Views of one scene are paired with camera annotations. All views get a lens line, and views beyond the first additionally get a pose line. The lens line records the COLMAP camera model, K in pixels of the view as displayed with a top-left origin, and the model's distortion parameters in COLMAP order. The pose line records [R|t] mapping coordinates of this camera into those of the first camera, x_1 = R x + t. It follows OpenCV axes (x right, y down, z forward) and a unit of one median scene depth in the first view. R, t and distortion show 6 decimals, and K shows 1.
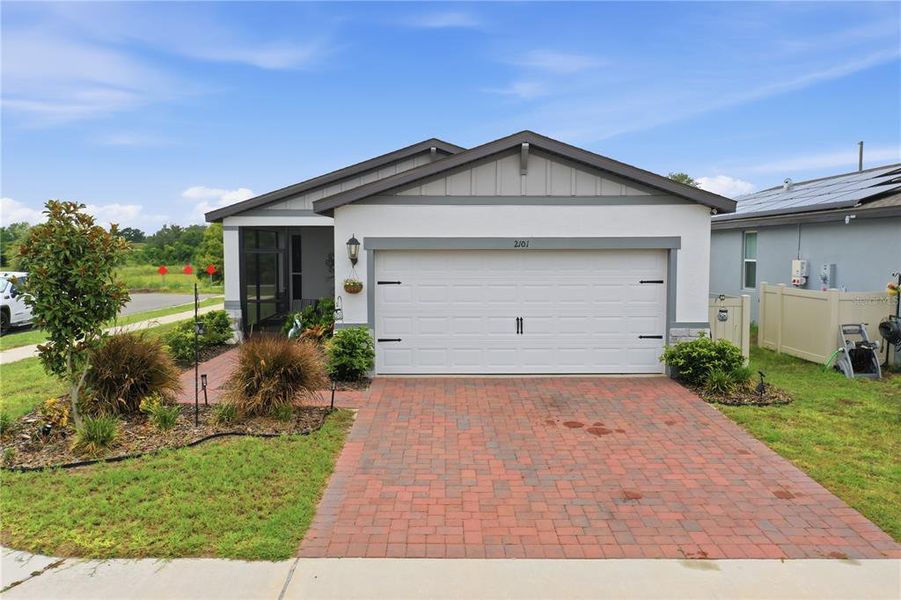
lens RADIAL K [[706.4, 0, 450.4], [0, 706.4, 299.0], [0, 0, 1]] dist [0.004201, 0.004790]
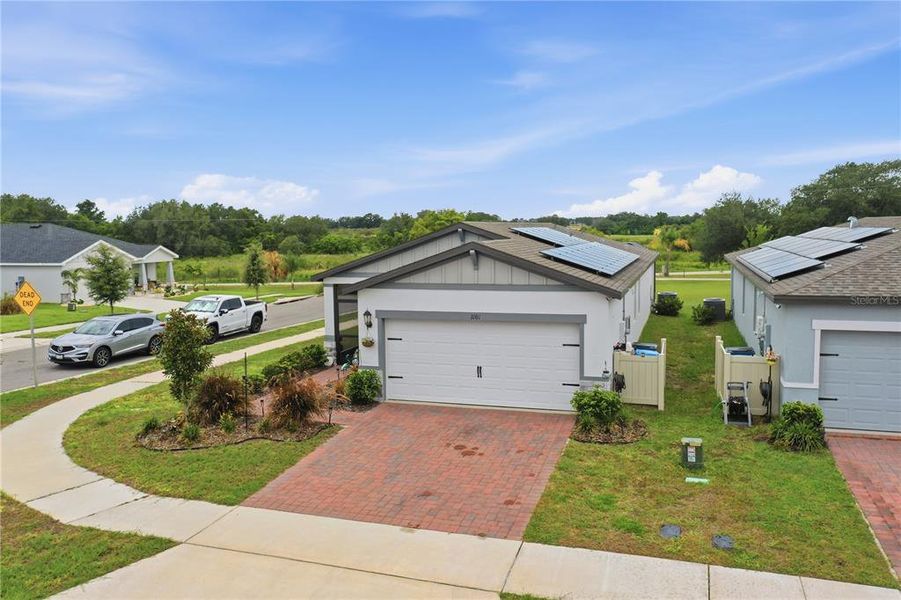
lens RADIAL K [[706.4, 0, 450.3], [0, 706.4, 299.9], [0, 0, 1]] dist [0.004201, 0.004790]
pose [[0.950748, 0.017576, -0.309466, 0.628854], [-0.008640, 0.999506, 0.030222, -0.196551], [0.309844, -0.026060, 0.950430, -0.492938]]
